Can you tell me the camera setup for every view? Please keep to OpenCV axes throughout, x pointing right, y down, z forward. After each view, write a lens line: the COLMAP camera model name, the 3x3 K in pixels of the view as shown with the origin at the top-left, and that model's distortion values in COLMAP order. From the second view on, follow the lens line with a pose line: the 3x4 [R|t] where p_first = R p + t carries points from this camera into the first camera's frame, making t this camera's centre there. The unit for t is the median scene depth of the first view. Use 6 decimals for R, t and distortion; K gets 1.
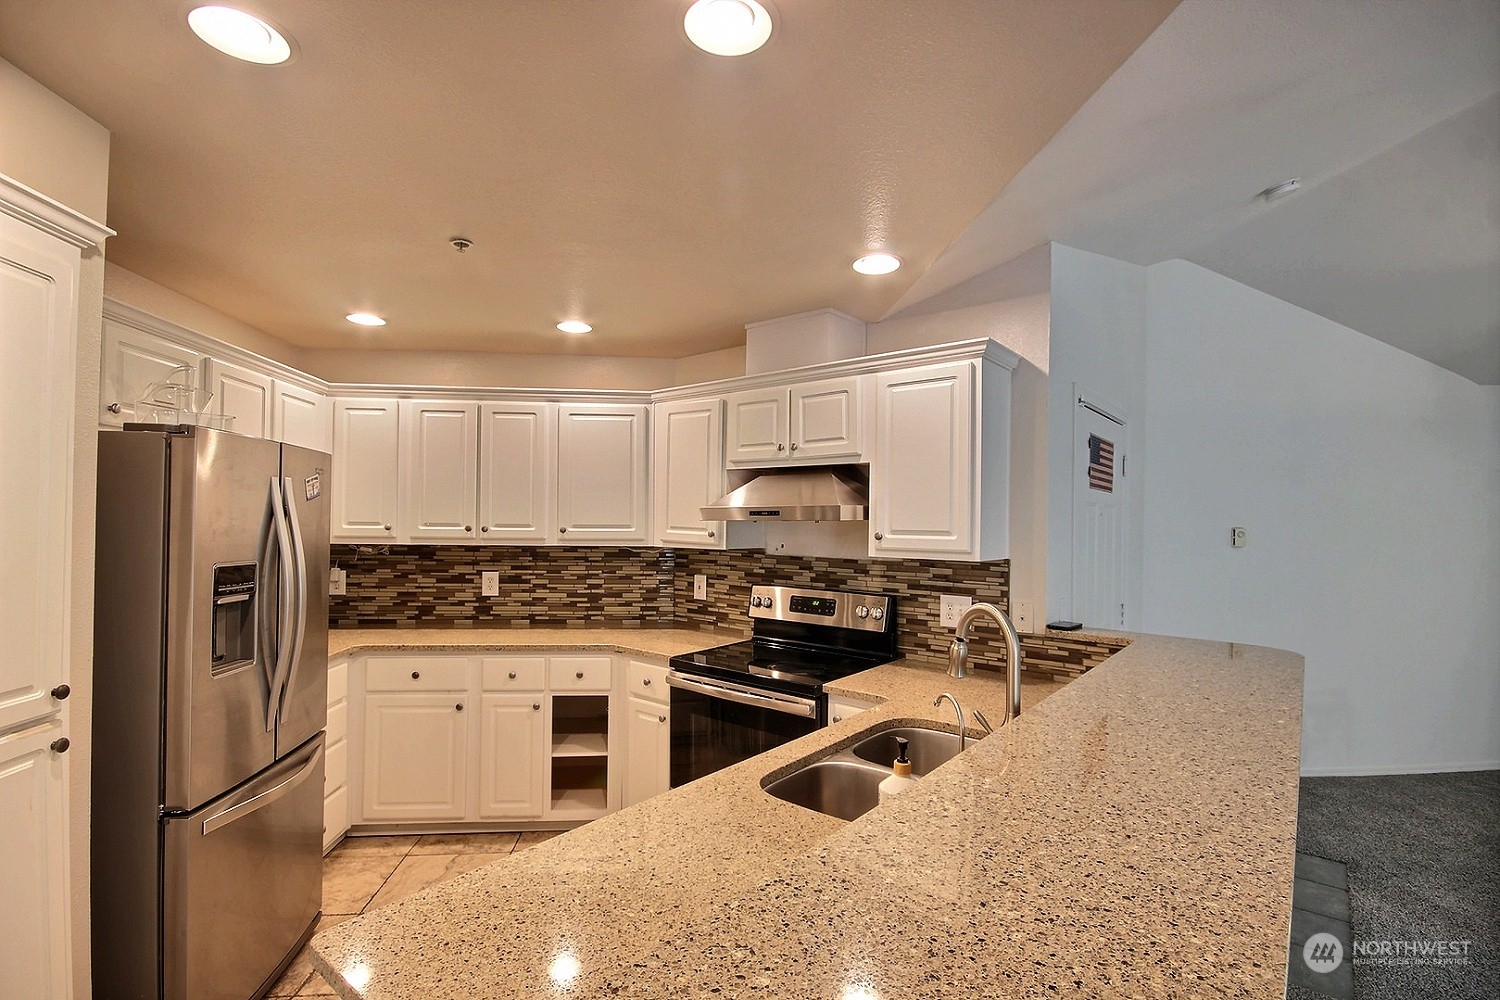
lens RADIAL K [[686.7, 0, 743.5], [0, 686.7, 517.0], [0, 0, 1]] dist [-0.006551, -0.000148]
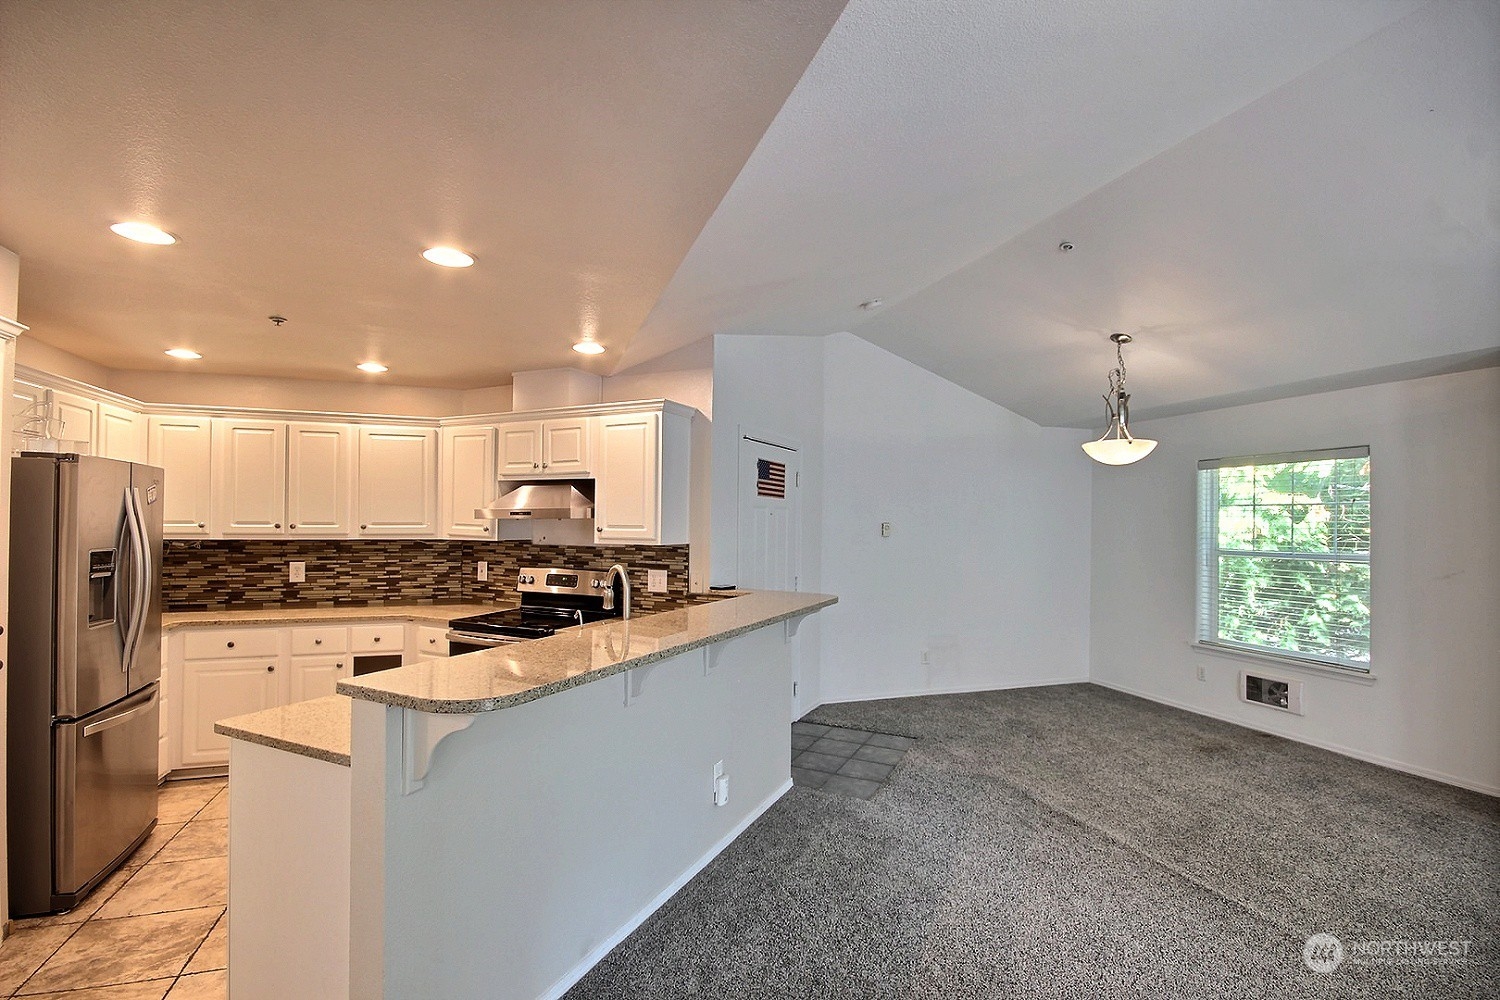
lens RADIAL K [[692.1, 0, 742.5], [0, 692.1, 515.7], [0, 0, 1]] dist [0.016717, -0.015463]
pose [[0.973944, -0.001004, 0.226787, 0.126266], [0.000863, 0.999999, 0.000724, -0.001525], [-0.226787, -0.000510, 0.973944, -0.399673]]
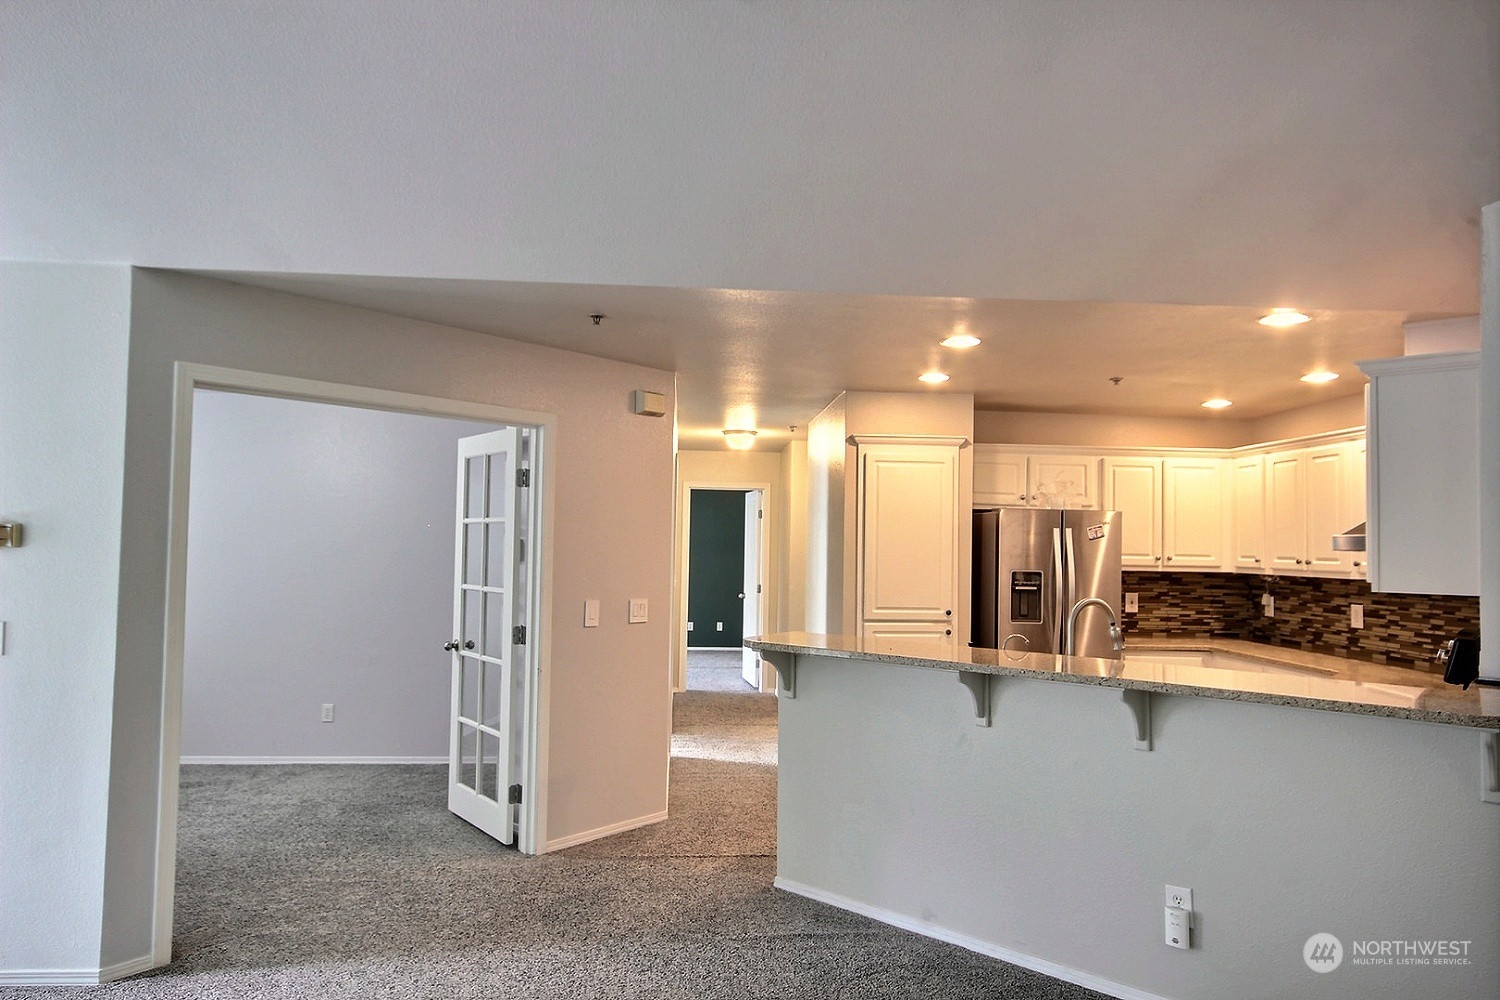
lens RADIAL K [[950.8, 0, 745.6], [0, 950.8, 519.1], [0, 0, 1]] dist [0.002122, 0.074933]
pose [[-0.024309, -0.040499, -0.998884, 1.244859], [-0.008709, 0.999150, -0.040298, 0.018961], [0.999667, 0.007720, -0.024641, 0.122602]]
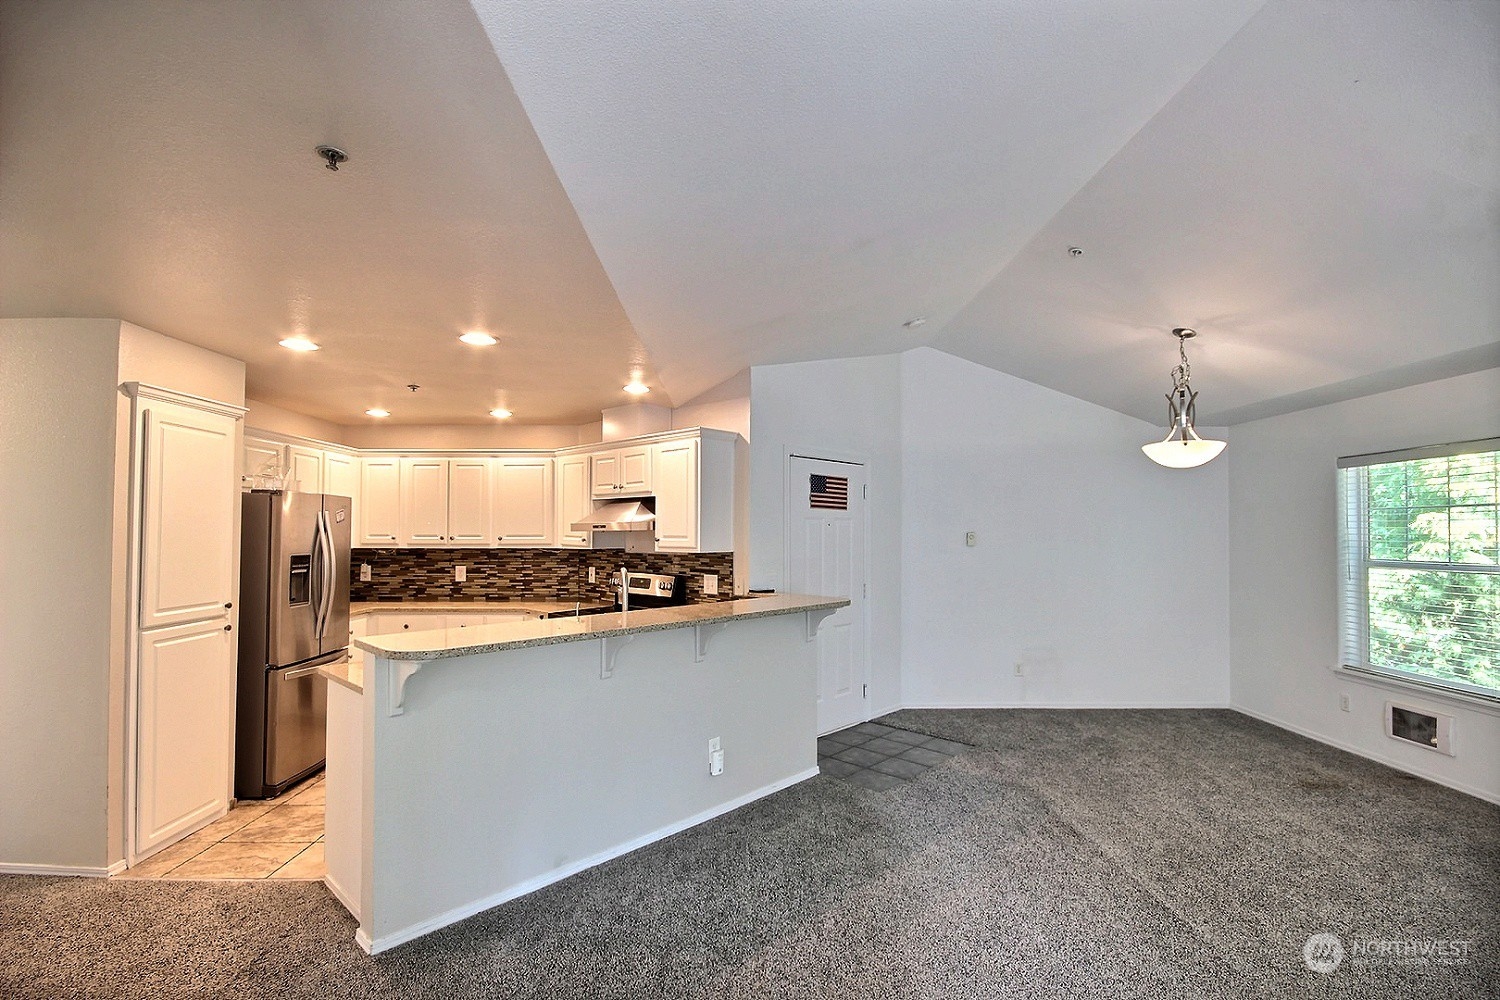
lens RADIAL K [[692.1, 0, 742.5], [0, 692.1, 515.7], [0, 0, 1]] dist [0.016717, -0.015463]
pose [[0.996488, -0.012357, -0.082813, 0.442114], [0.010874, 0.999773, -0.018338, 0.002256], [0.083021, 0.017373, 0.996396, -0.569480]]
